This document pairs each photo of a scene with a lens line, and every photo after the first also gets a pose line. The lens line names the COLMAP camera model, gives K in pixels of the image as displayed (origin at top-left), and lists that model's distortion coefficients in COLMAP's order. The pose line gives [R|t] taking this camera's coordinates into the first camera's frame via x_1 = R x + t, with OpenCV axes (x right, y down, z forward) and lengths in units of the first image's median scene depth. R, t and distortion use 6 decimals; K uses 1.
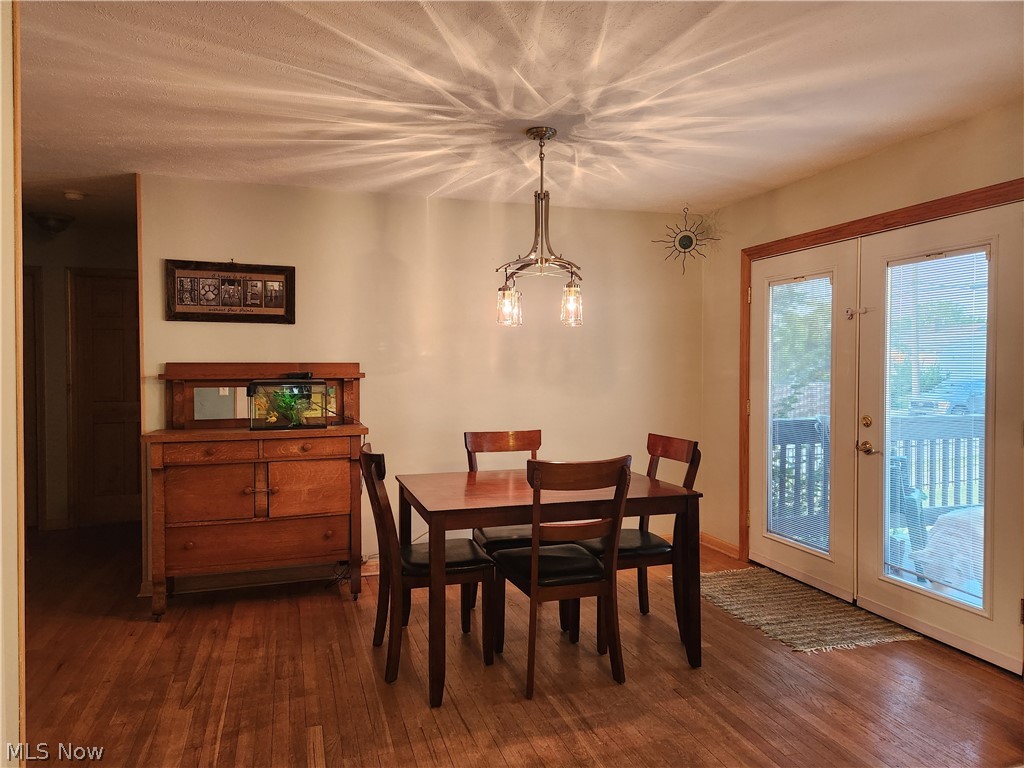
lens RADIAL K [[681.0, 0, 513.3], [0, 681.0, 384.6], [0, 0, 1]] dist [0.052015, -0.032595]
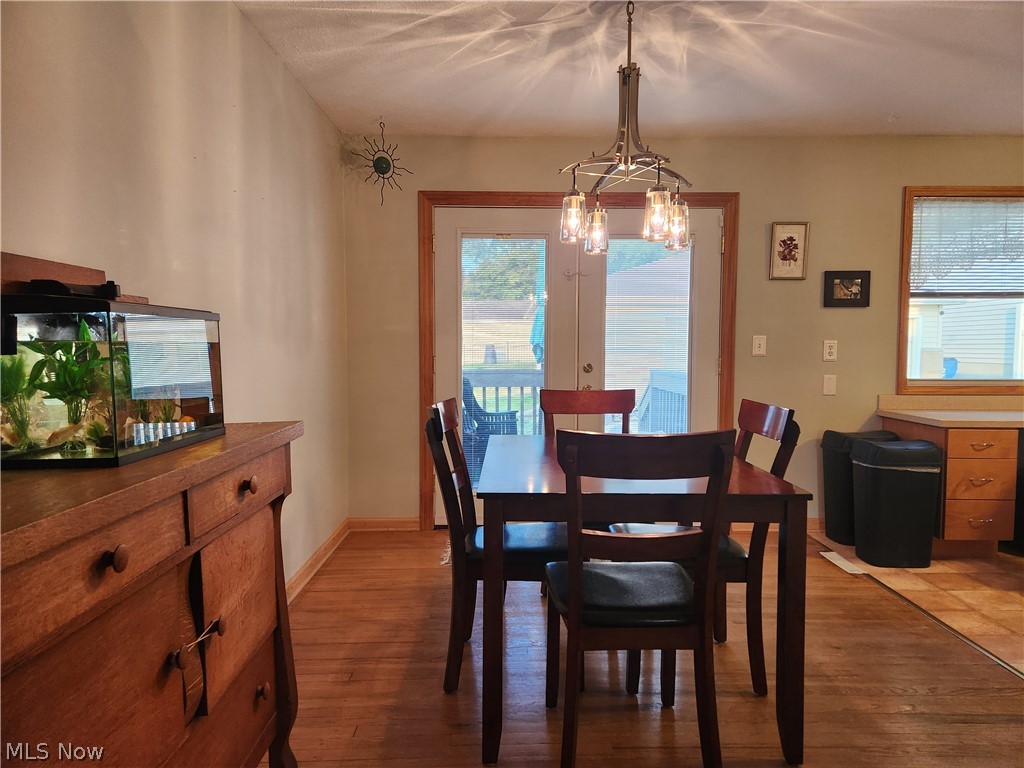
lens RADIAL K [[681.0, 0, 519.5], [0, 681.0, 384.3], [0, 0, 1]] dist [0.052015, -0.032595]
pose [[0.304234, -0.045518, 0.951509, -0.625007], [0.016493, 0.998960, 0.042515, 0.024714], [-0.952455, 0.002759, 0.304668, 0.771248]]
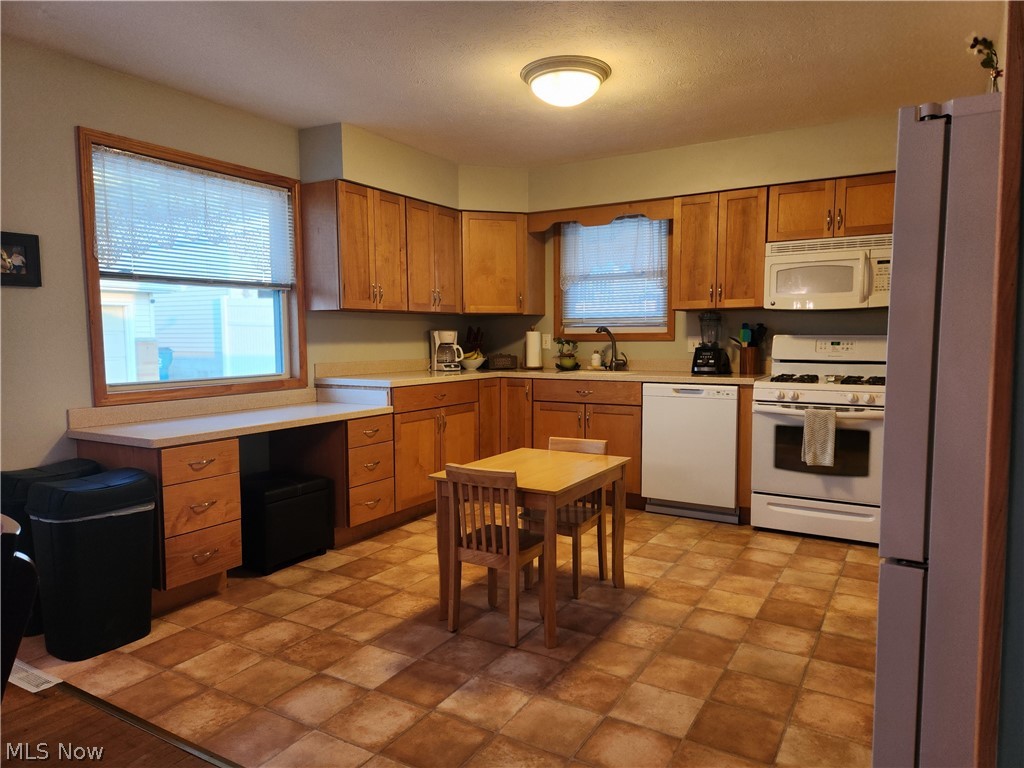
lens RADIAL K [[681.0, 0, 517.7], [0, 681.0, 381.5], [0, 0, 1]] dist [0.052015, -0.032595]
pose [[-0.657847, -0.042148, 0.751971, -0.405626], [0.029884, 0.996186, 0.081979, 0.016889], [-0.752559, 0.076402, -0.654078, 0.706482]]
